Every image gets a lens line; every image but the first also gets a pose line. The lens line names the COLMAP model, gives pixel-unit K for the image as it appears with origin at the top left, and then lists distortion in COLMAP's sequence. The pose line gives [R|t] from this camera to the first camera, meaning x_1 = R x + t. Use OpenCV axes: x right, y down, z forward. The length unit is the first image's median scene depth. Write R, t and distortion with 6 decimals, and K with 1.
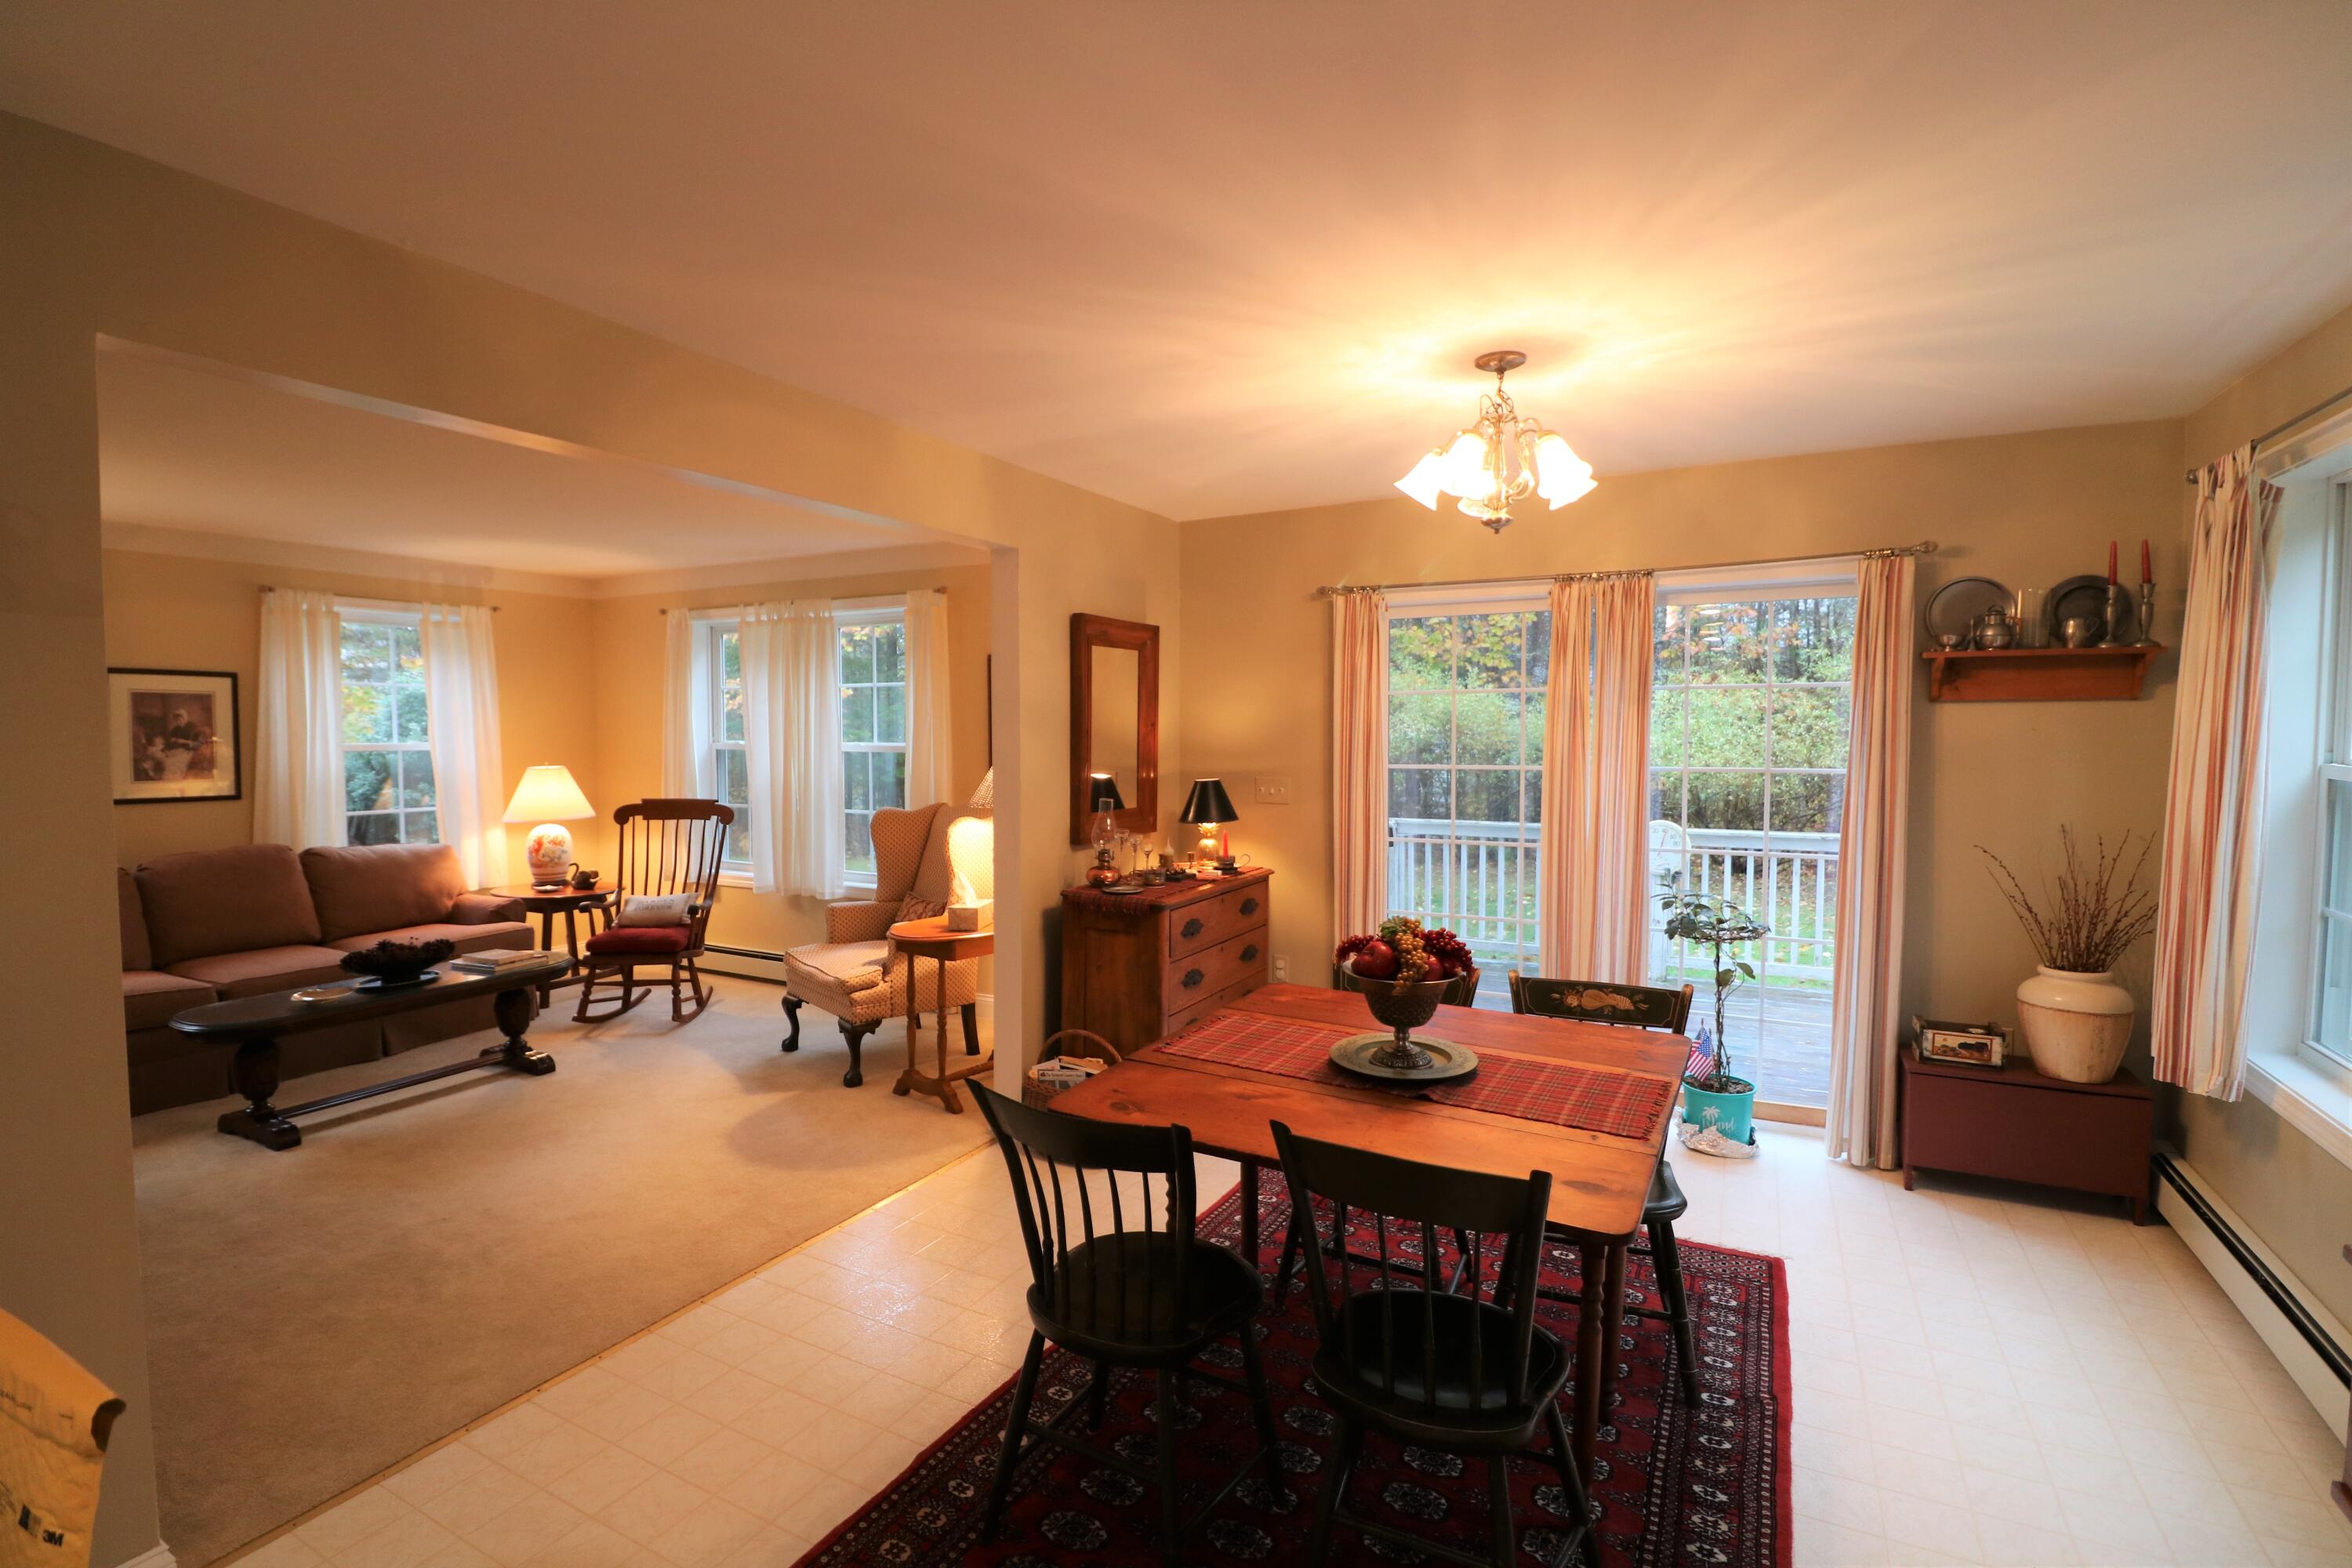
lens RADIAL K [[1086.4, 0, 1174.2], [0, 1086.4, 777.3], [0, 0, 1]] dist [-0.004194, -0.009613]
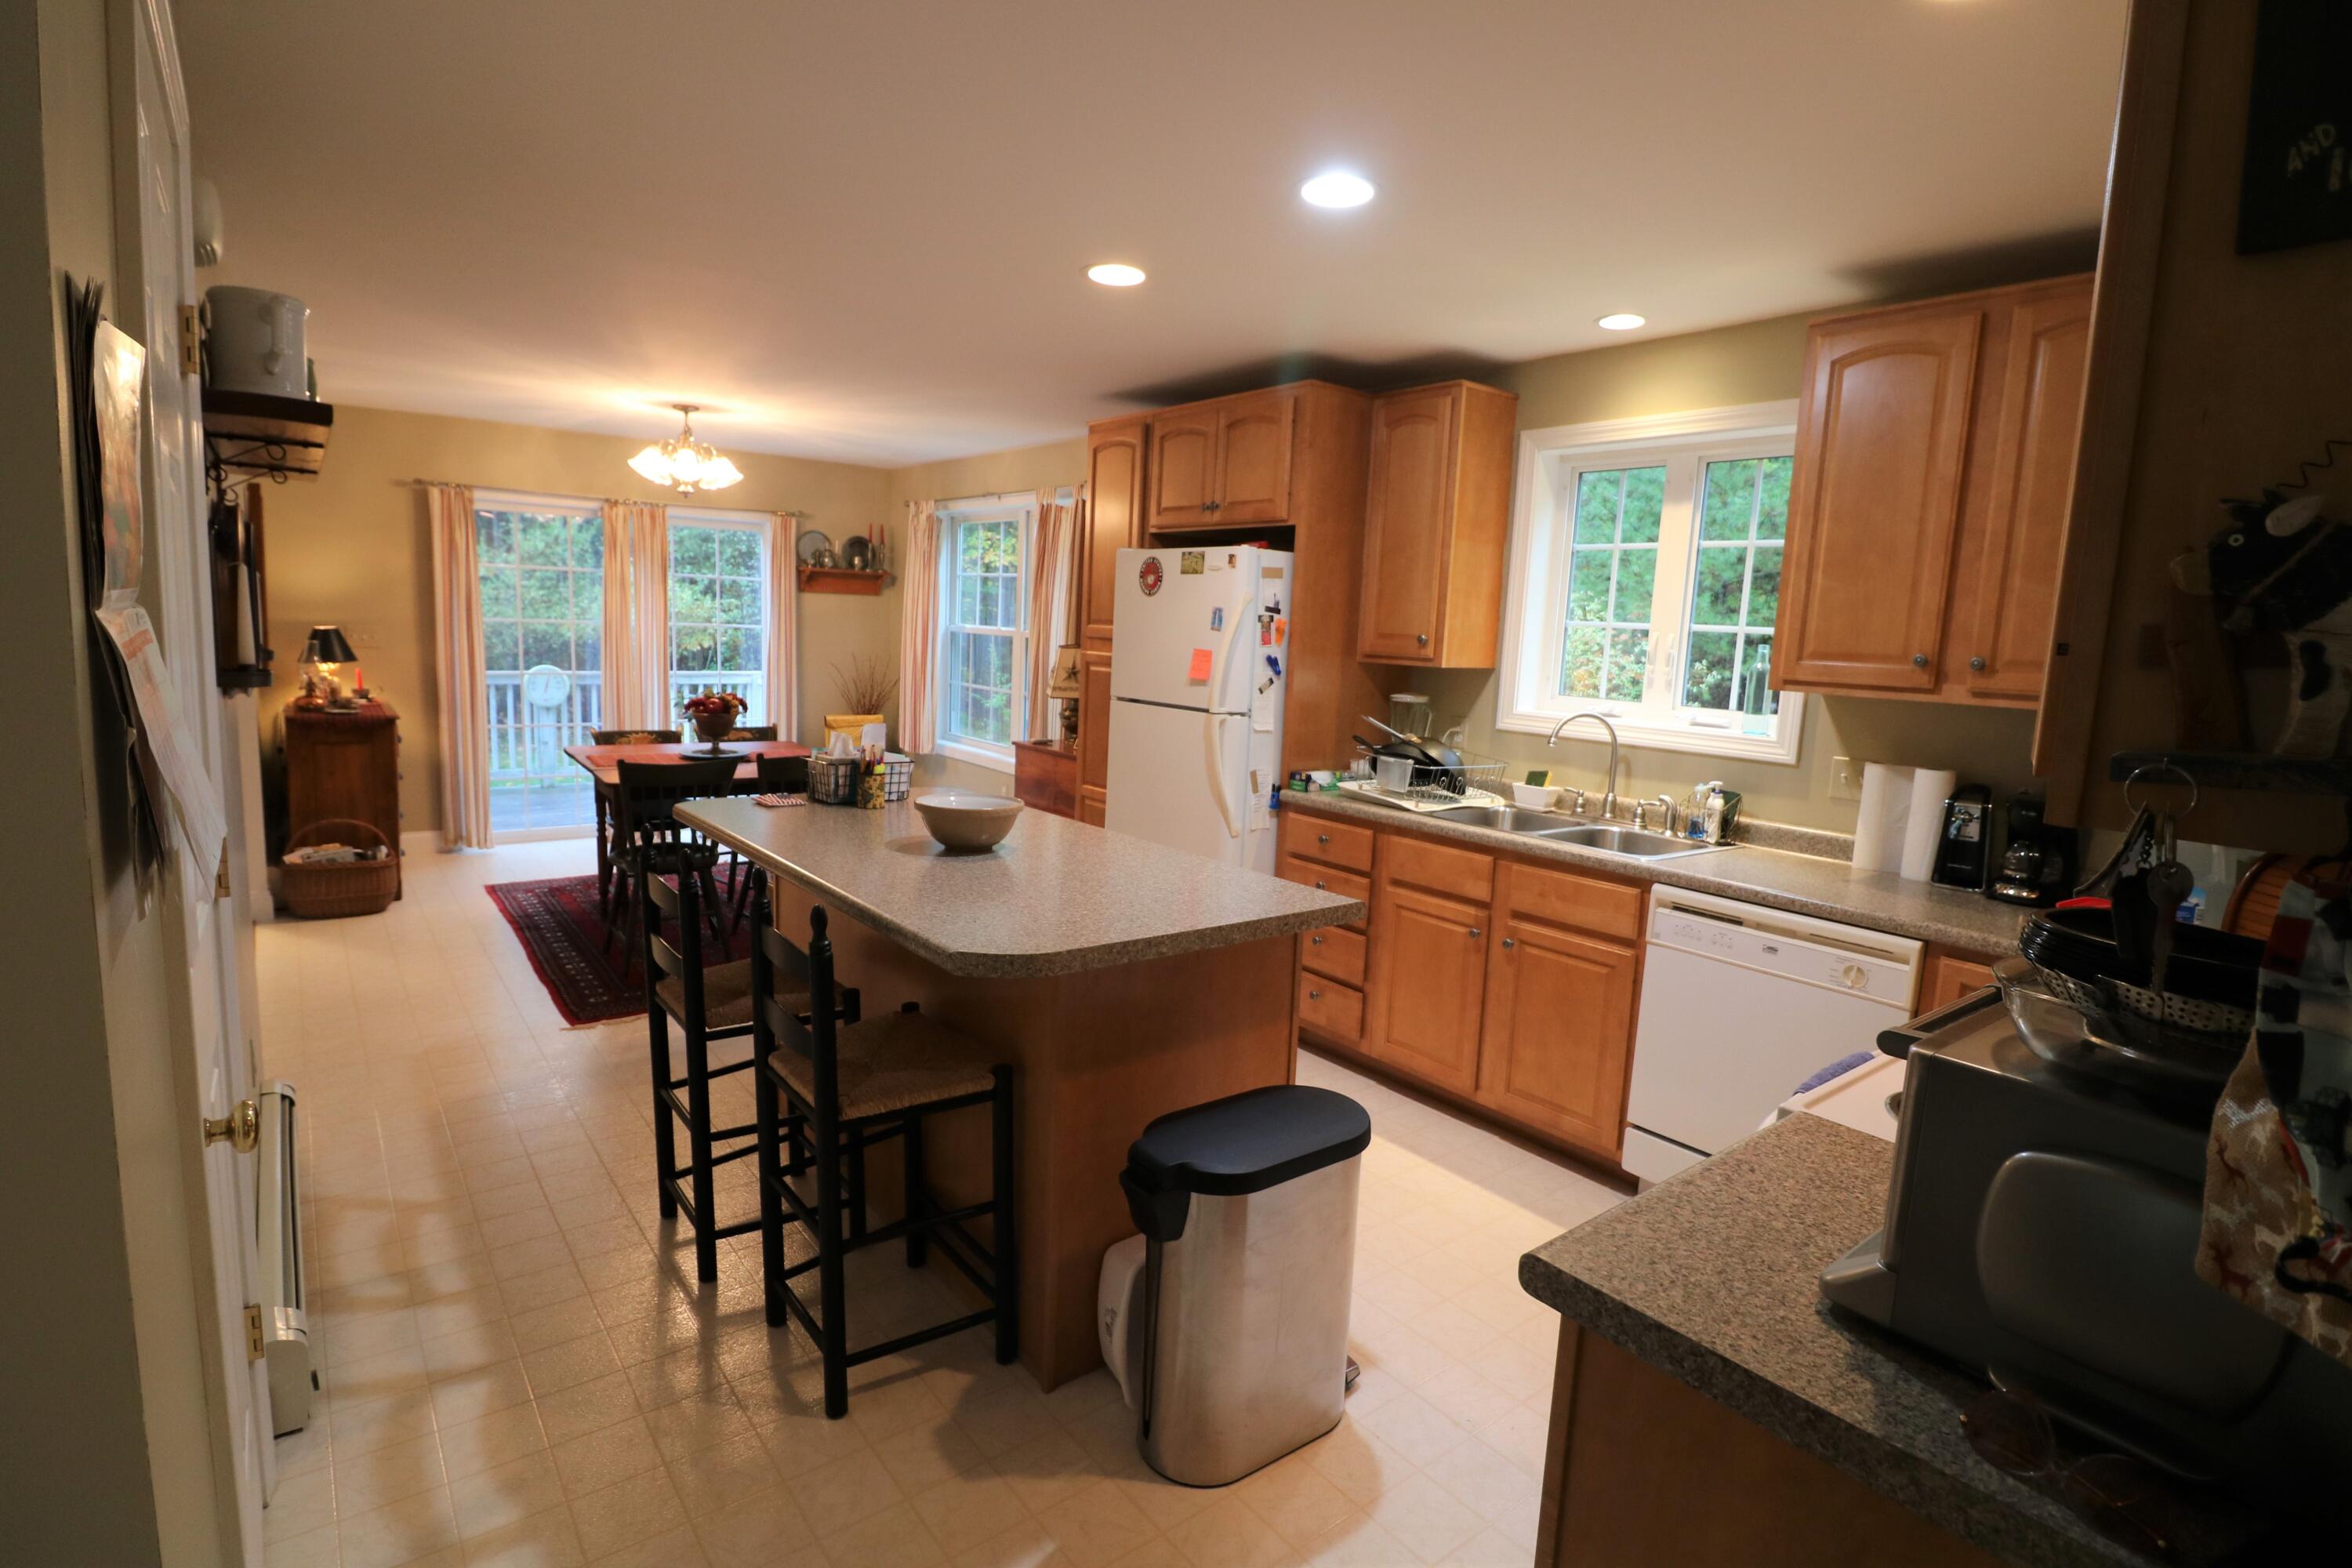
lens RADIAL K [[1086.4, 0, 1174.2], [0, 1086.4, 777.3], [0, 0, 1]] dist [-0.004194, -0.009613]
pose [[0.394538, -0.112672, 0.911945, -0.684949], [0.000214, 0.992465, 0.122527, 0.019823], [-0.918879, -0.048147, 0.391590, -0.337971]]
